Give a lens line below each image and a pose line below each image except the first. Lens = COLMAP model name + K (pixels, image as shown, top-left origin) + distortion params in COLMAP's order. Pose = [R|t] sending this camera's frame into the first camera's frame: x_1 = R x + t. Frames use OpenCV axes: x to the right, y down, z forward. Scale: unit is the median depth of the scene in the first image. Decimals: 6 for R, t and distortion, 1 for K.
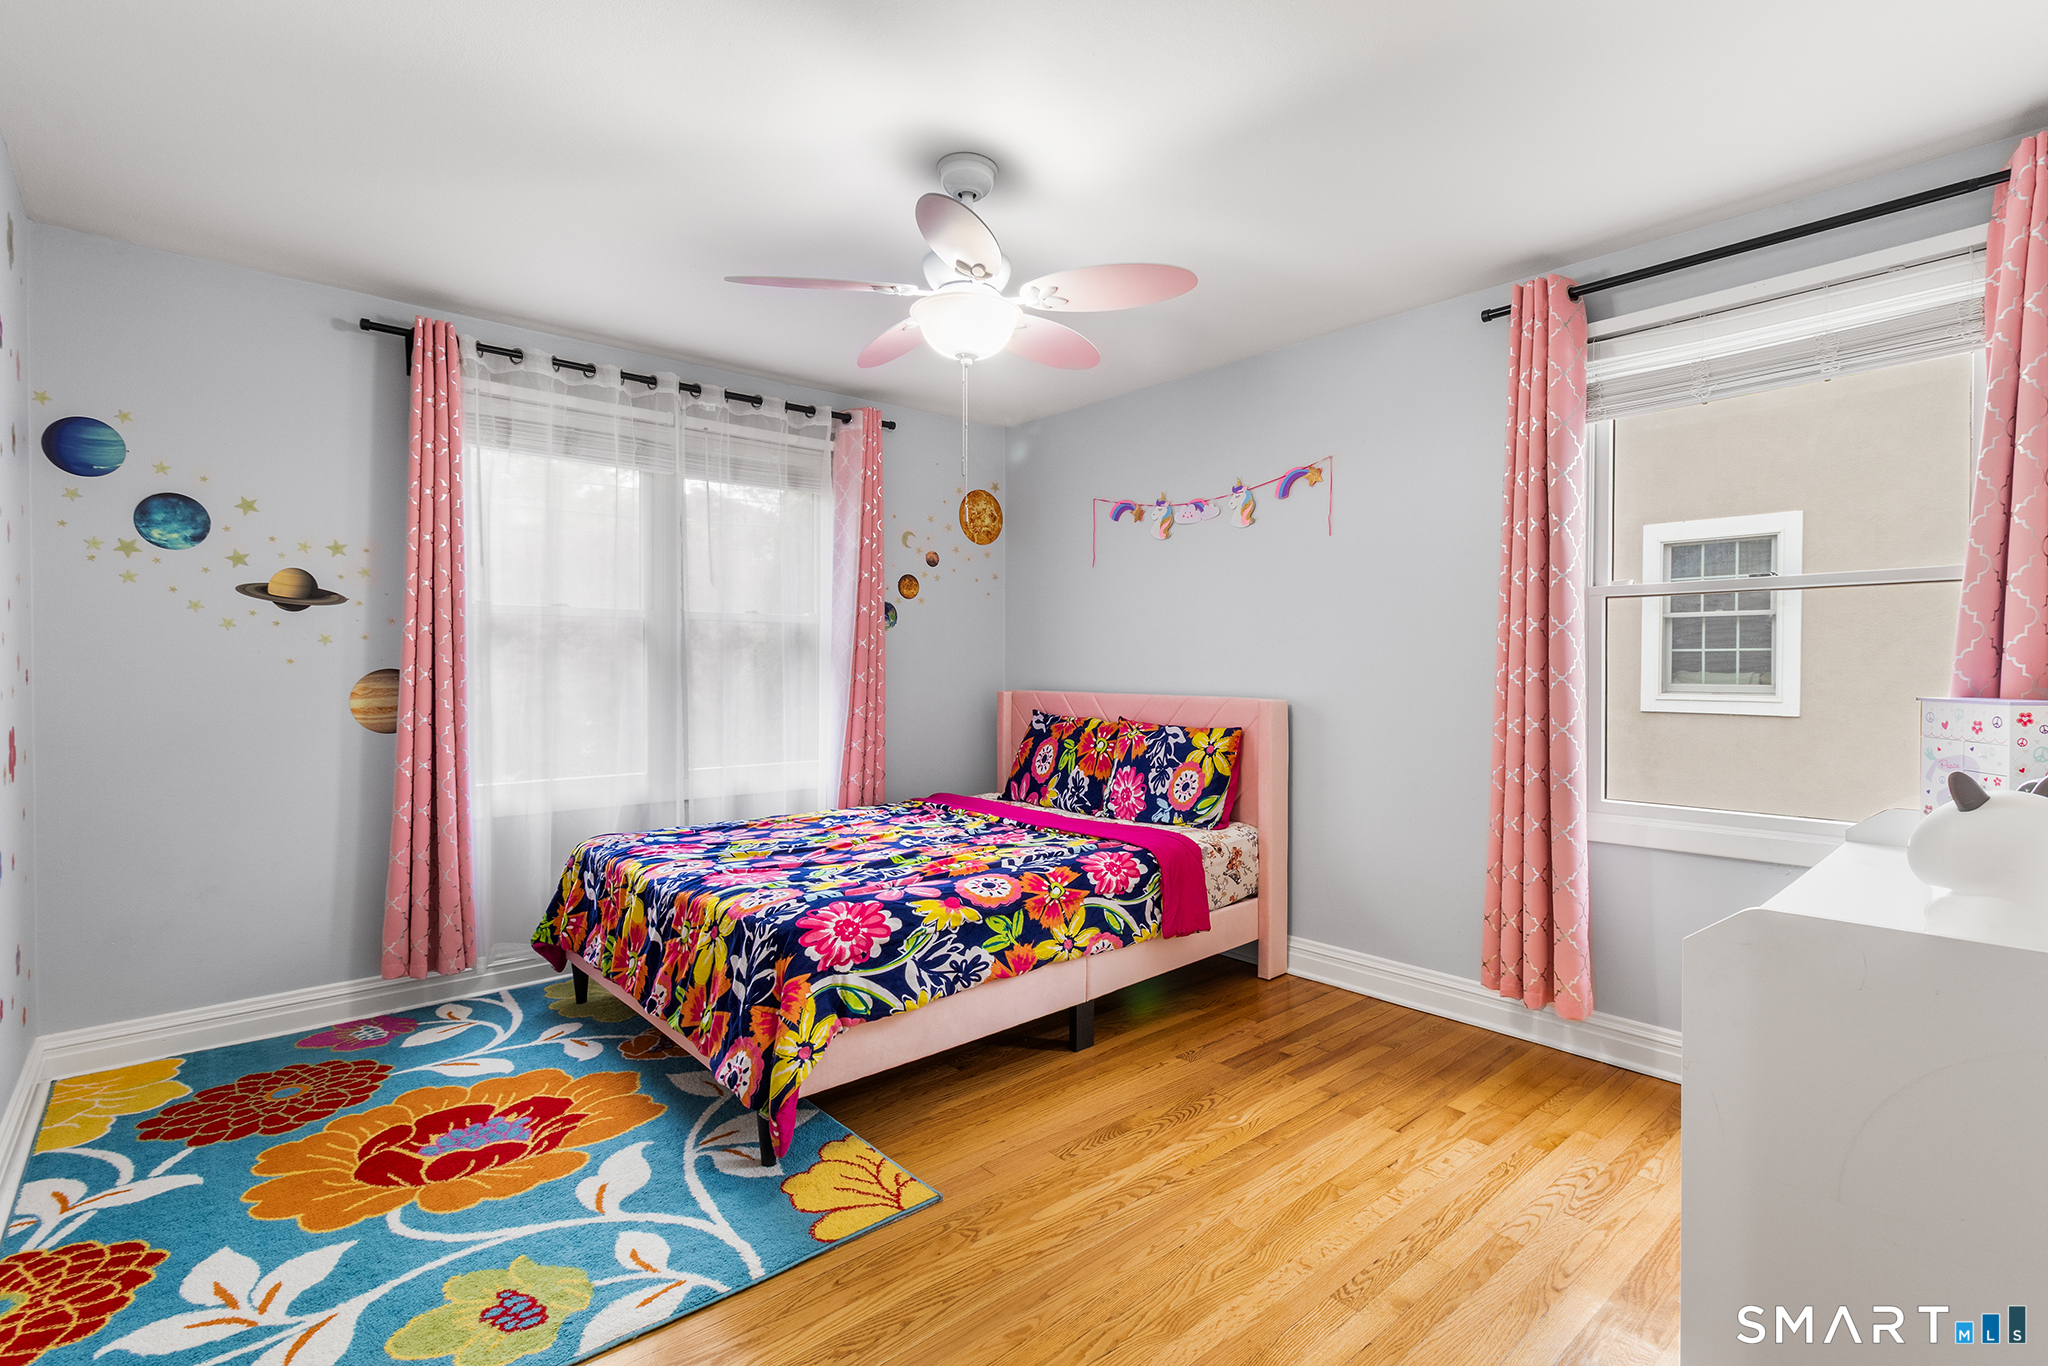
lens RADIAL K [[968.6, 0, 1031.9], [0, 968.6, 679.2], [0, 0, 1]] dist [-0.000906, -0.001267]
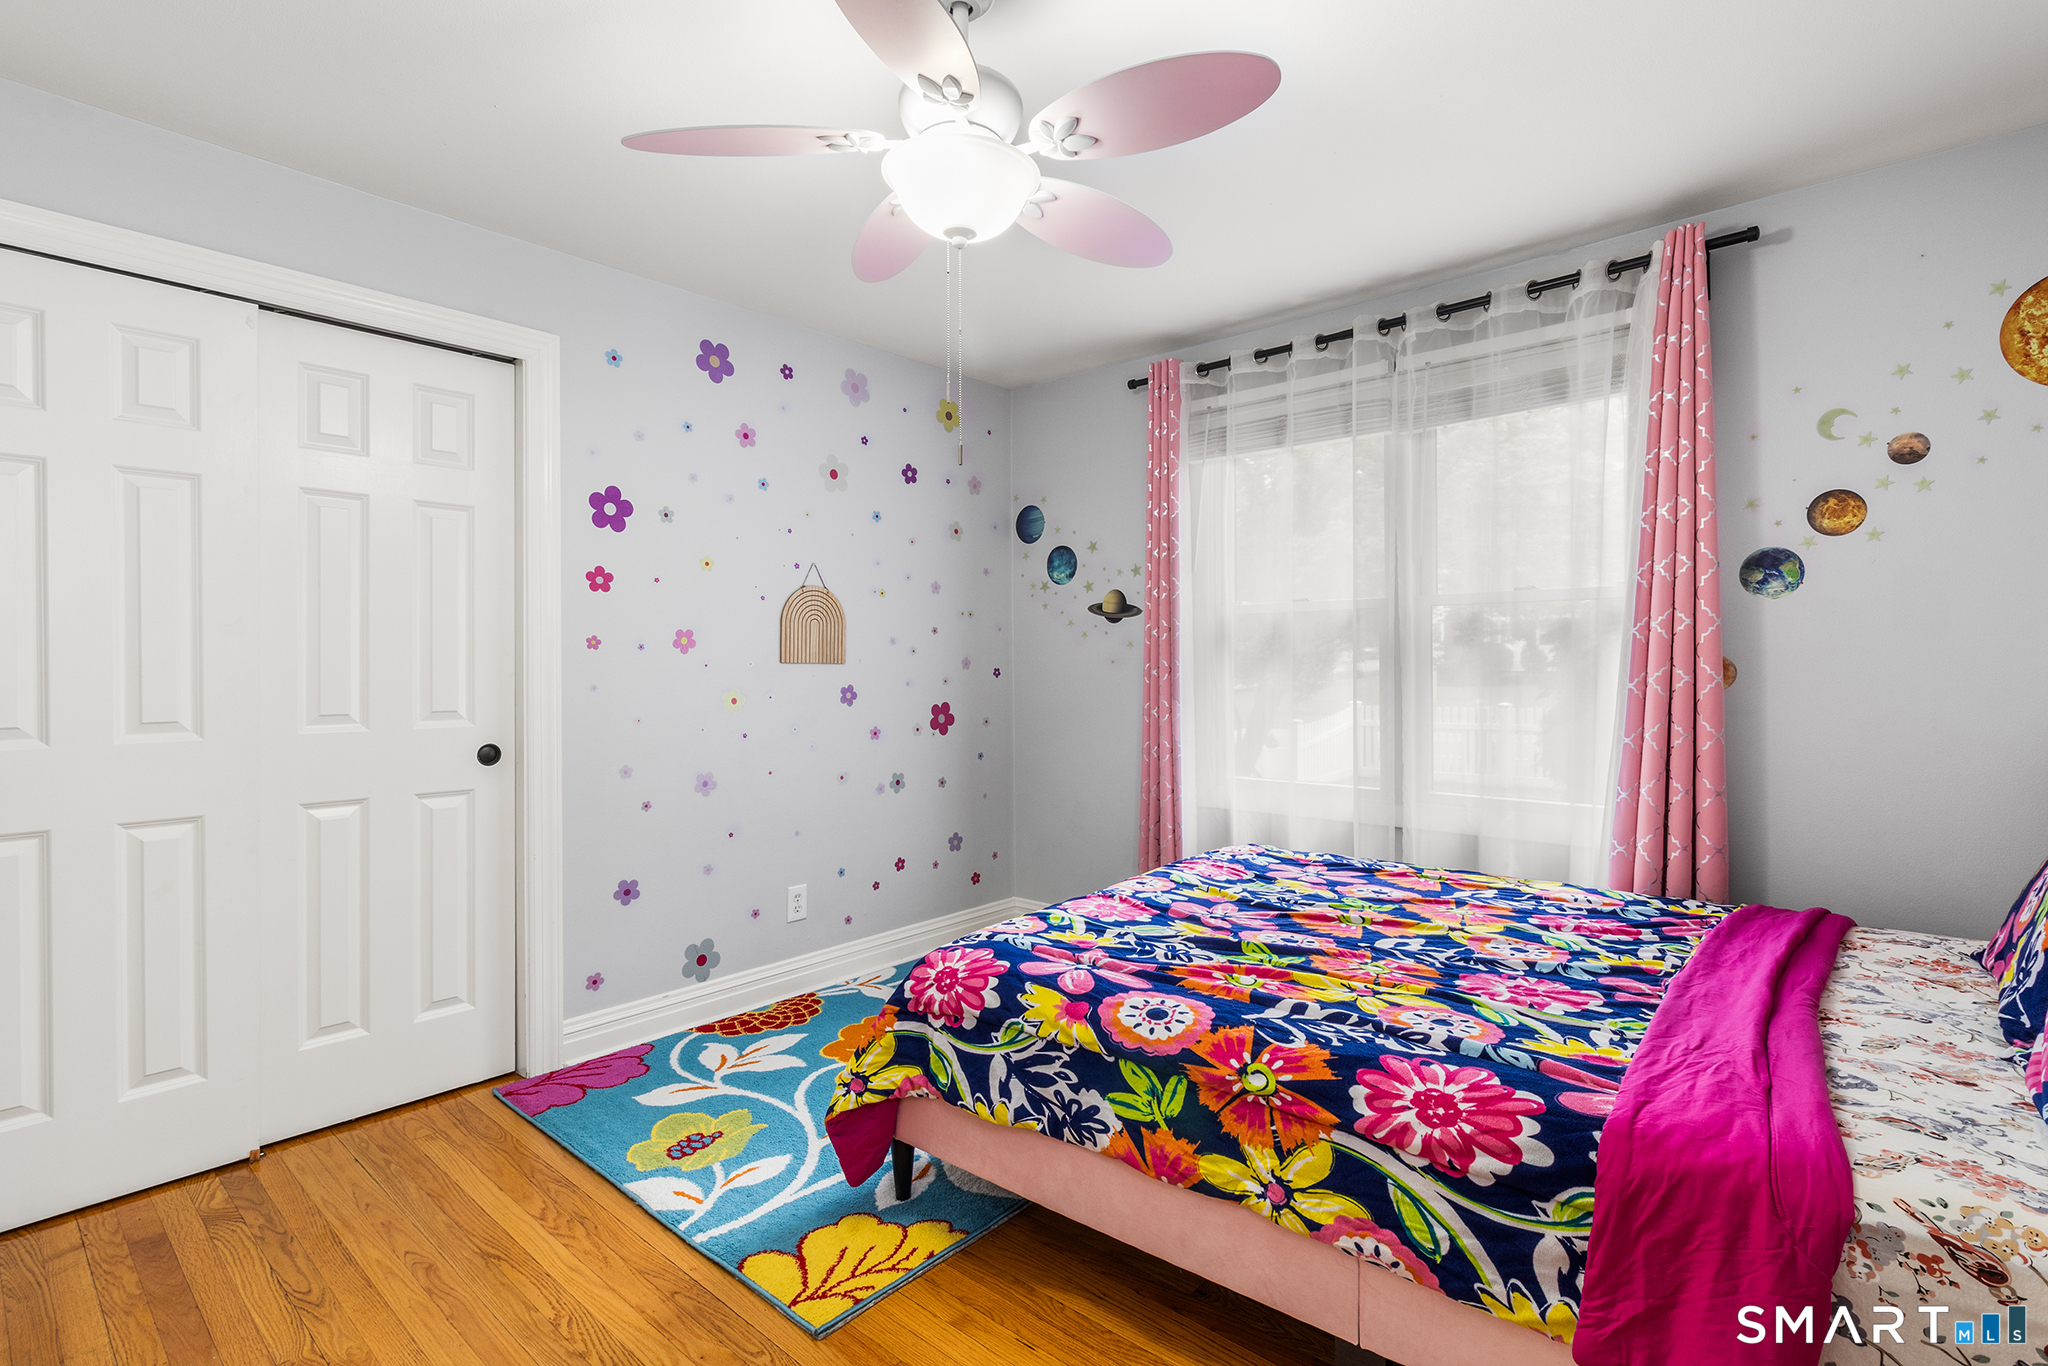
lens RADIAL K [[968.6, 0, 1091.4], [0, 968.6, 664.7], [0, 0, 1]] dist [-0.000906, -0.001267]
pose [[0.149122, -0.001784, -0.988817, 0.556007], [-0.007439, 0.999968, -0.002926, -0.011230], [0.988791, 0.007793, 0.149104, 0.840739]]
